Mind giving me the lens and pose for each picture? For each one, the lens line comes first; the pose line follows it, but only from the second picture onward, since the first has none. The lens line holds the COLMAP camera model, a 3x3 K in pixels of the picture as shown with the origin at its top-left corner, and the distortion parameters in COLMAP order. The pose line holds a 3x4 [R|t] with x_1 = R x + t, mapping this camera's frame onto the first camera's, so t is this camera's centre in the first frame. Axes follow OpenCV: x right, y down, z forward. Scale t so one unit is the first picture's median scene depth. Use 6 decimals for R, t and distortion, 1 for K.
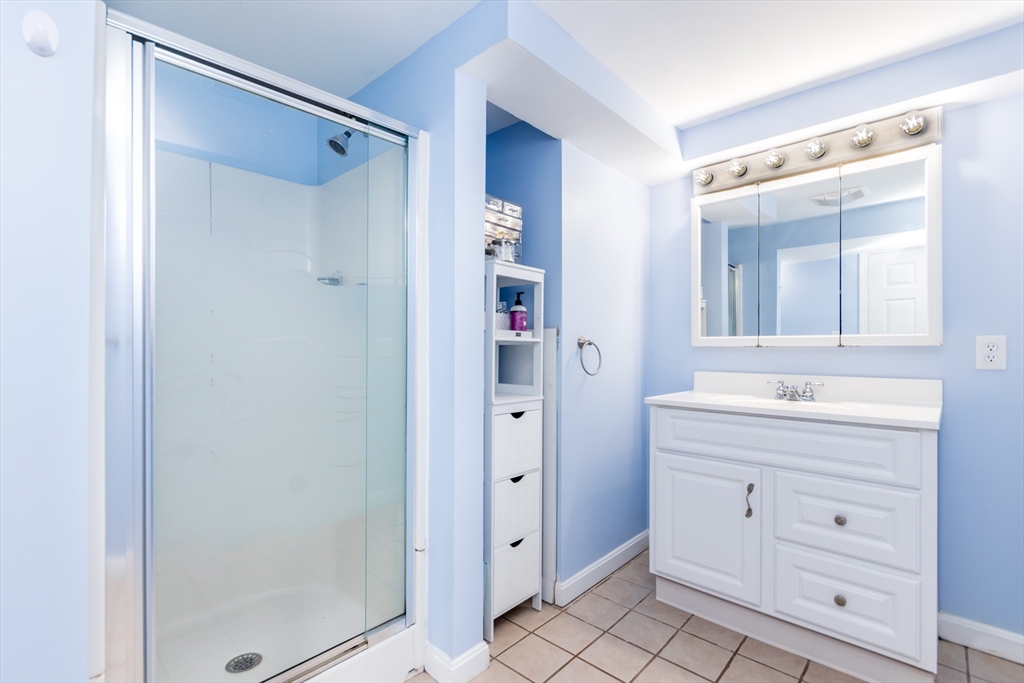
lens RADIAL K [[470.5, 0, 511.1], [0, 470.5, 346.4], [0, 0, 1]] dist [0.002643, -0.000489]
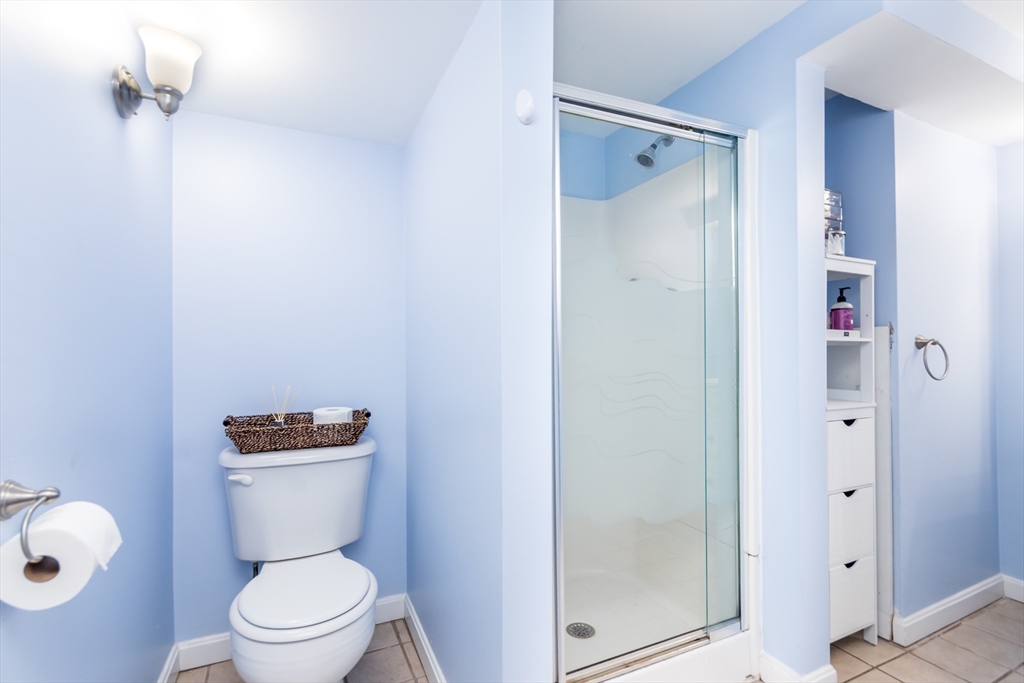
lens RADIAL K [[470.5, 0, 511.1], [0, 470.5, 346.4], [0, 0, 1]] dist [0.002643, -0.000489]
pose [[0.924539, -0.010356, -0.380946, -0.230681], [0.008199, 0.999940, -0.007285, 0.000071], [0.380999, 0.003612, 0.924569, -0.084431]]
